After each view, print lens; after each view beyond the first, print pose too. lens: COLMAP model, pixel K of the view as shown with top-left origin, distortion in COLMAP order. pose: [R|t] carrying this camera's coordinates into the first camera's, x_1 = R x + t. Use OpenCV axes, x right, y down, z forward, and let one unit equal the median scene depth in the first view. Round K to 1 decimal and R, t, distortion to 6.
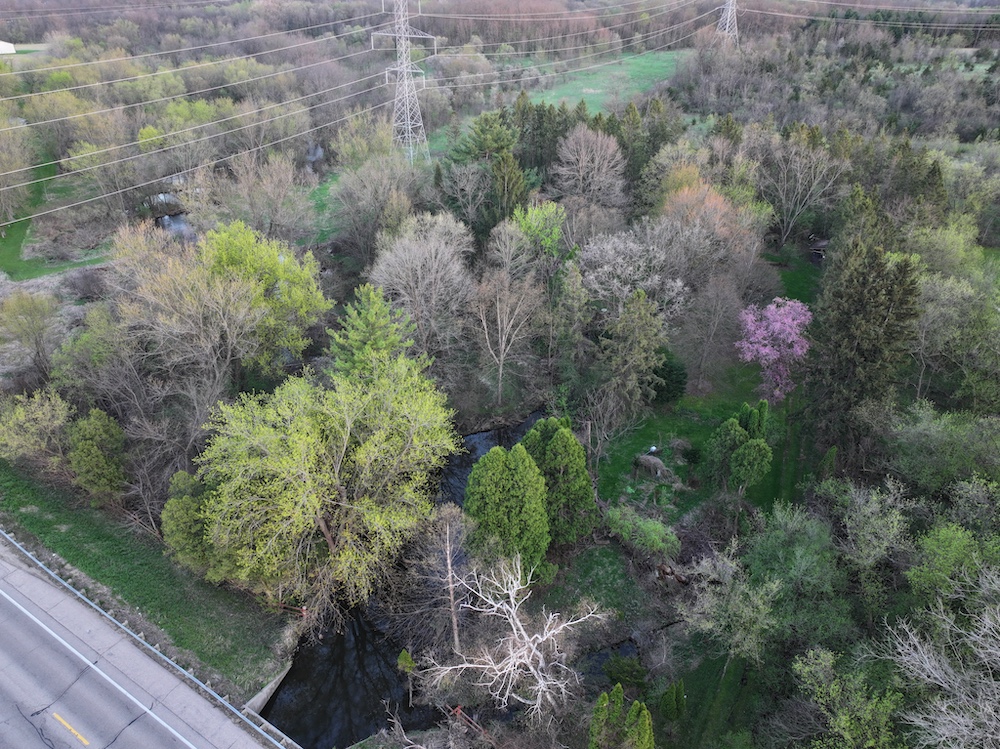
lens RADIAL K [[700.6, 0, 500.0], [0, 700.6, 374.5], [0, 0, 1]] dist [-0.009687, 0.033558]
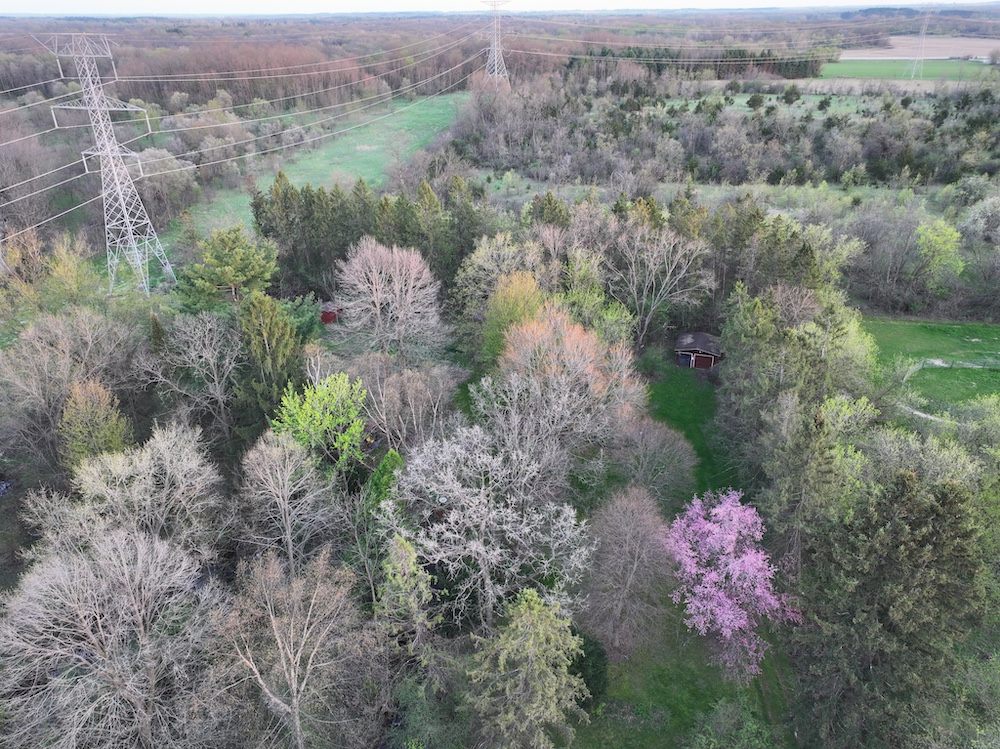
lens RADIAL K [[700.6, 0, 500.0], [0, 700.6, 374.5], [0, 0, 1]] dist [-0.009687, 0.033558]
pose [[0.952847, -0.155515, 0.260574, 0.019801], [0.167086, 0.985681, -0.022718, -0.090244], [-0.253309, 0.065185, 0.965187, 0.149248]]
